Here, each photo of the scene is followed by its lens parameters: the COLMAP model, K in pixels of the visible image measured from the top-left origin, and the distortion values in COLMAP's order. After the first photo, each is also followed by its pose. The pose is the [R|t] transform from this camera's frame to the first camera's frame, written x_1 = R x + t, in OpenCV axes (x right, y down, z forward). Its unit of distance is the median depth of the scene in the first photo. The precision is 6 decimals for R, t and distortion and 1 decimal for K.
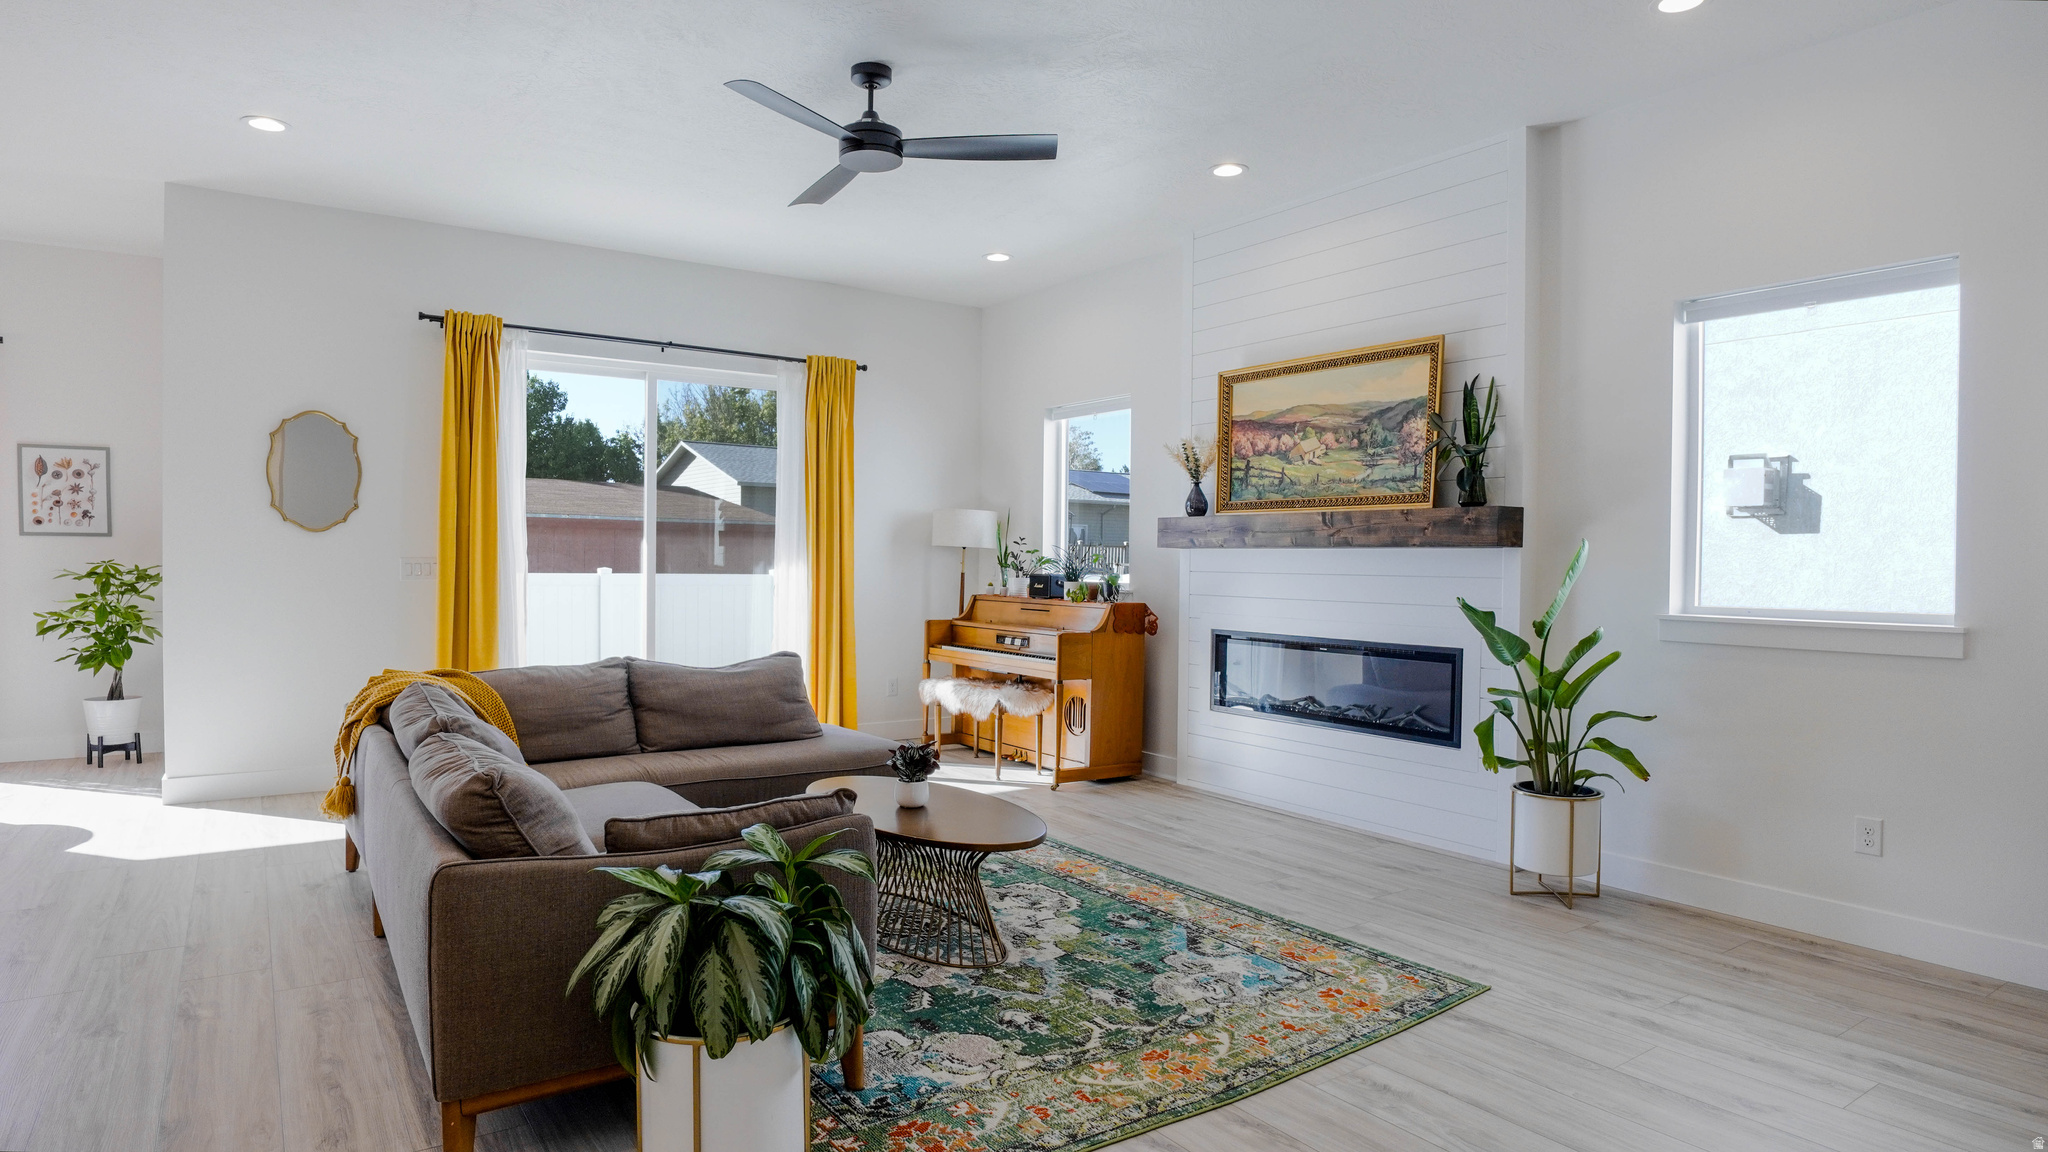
lens RADIAL K [[1132.0, 0, 1031.2], [0, 1132.0, 585.8], [0, 0, 1]] dist [-0.039732, 0.013372]
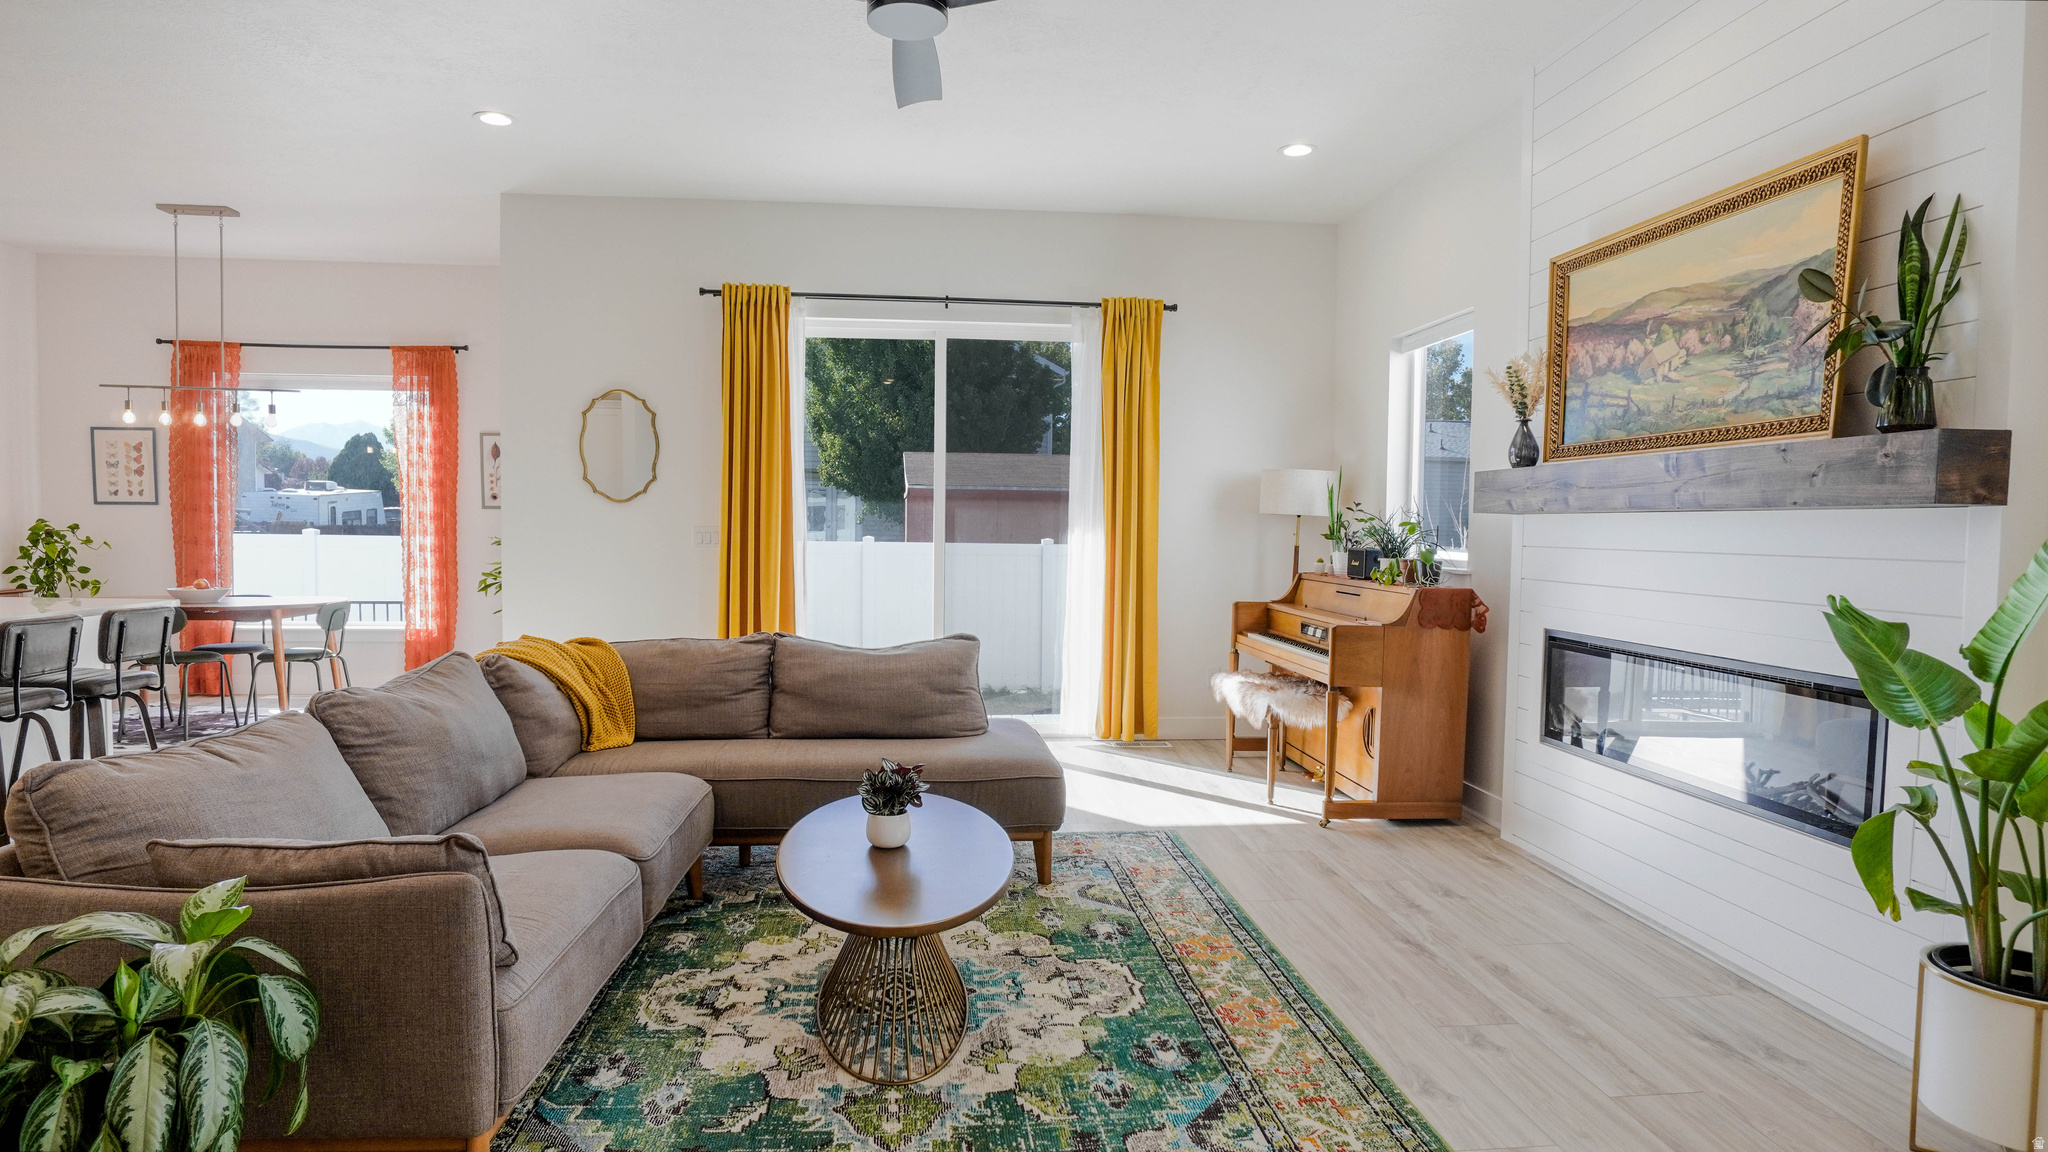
lens RADIAL K [[1132.0, 0, 1022.6], [0, 1132.0, 580.2], [0, 0, 1]] dist [-0.039732, 0.013372]
pose [[0.869989, 0.022737, -0.492547, 0.240238], [-0.013018, 0.999647, 0.023152, -0.004001], [0.492899, -0.013730, 0.869978, 0.257229]]
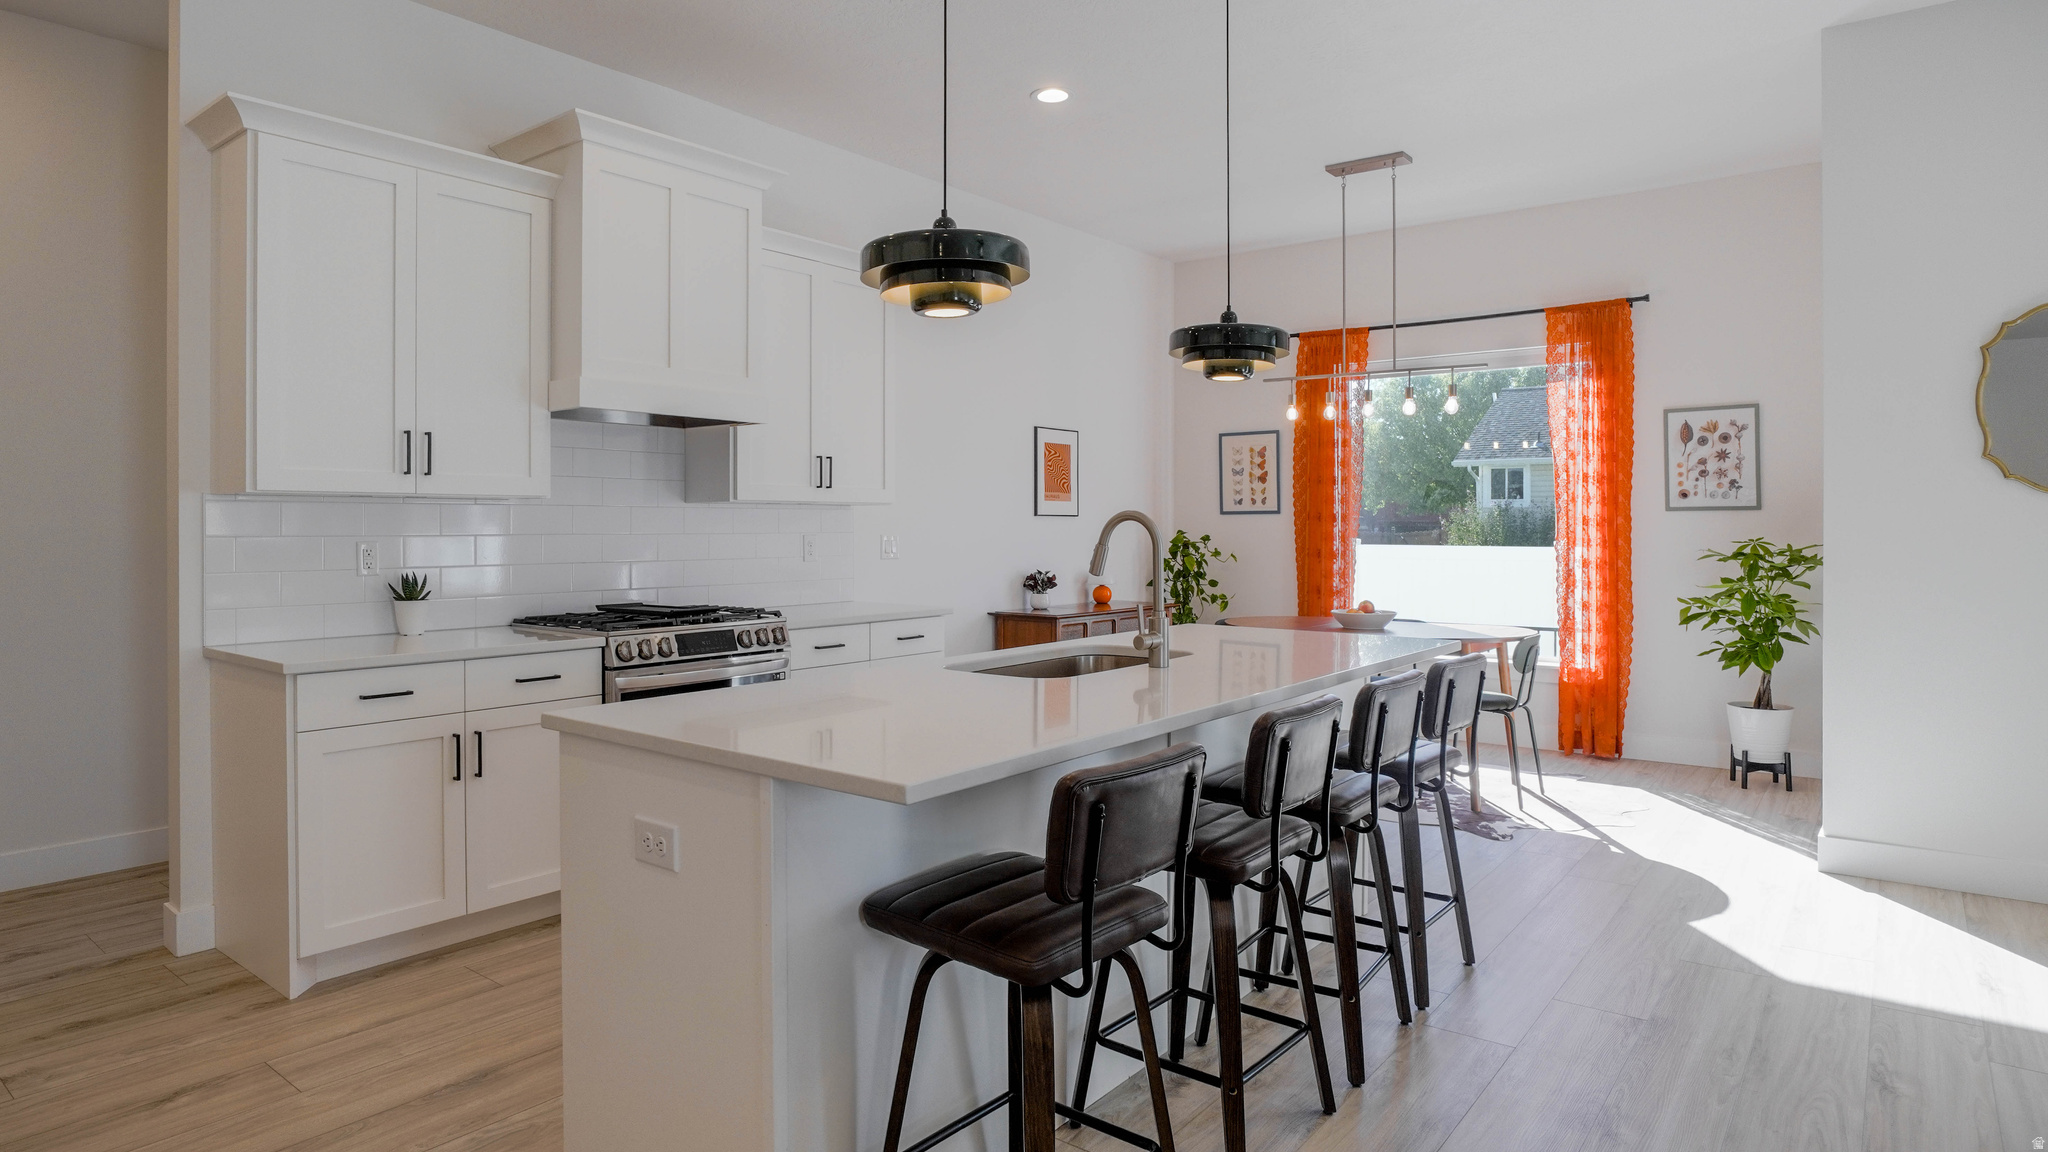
lens RADIAL K [[1132.0, 0, 997.4], [0, 1132.0, 532.9], [0, 0, 1]] dist [-0.039732, 0.013372]
pose [[0.270415, -0.006916, -0.962719, -0.217022], [-0.016983, 0.999784, -0.011953, -0.008739], [0.962594, 0.019582, 0.270239, 0.268547]]
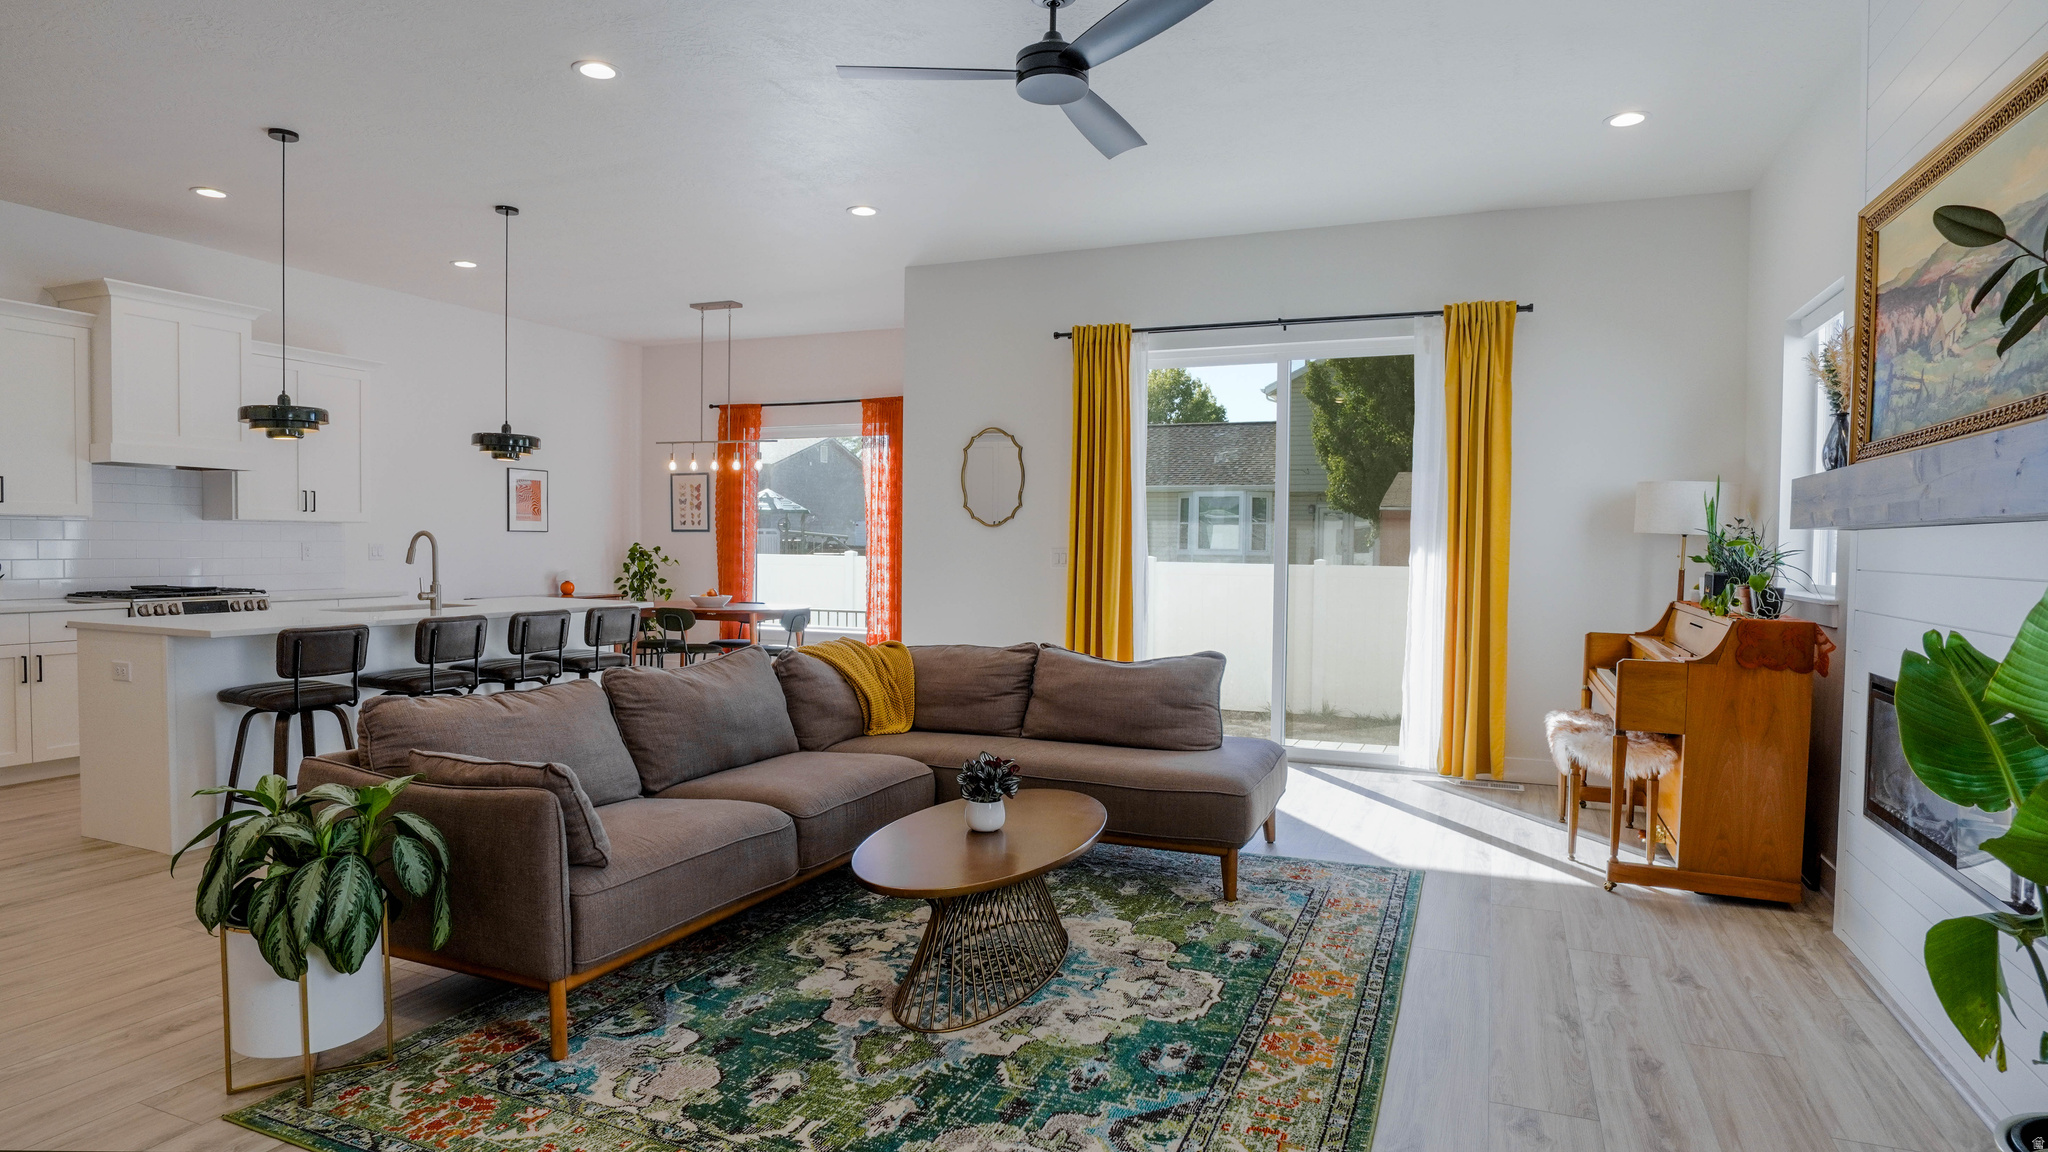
lens RADIAL K [[1132.0, 0, 1015.2], [0, 1132.0, 579.7], [0, 0, 1]] dist [-0.039732, 0.013372]
pose [[0.529155, 0.020857, -0.848269, 0.437145], [-0.022852, 0.999686, 0.010325, -0.004351], [0.848218, 0.013921, 0.529465, 0.382769]]
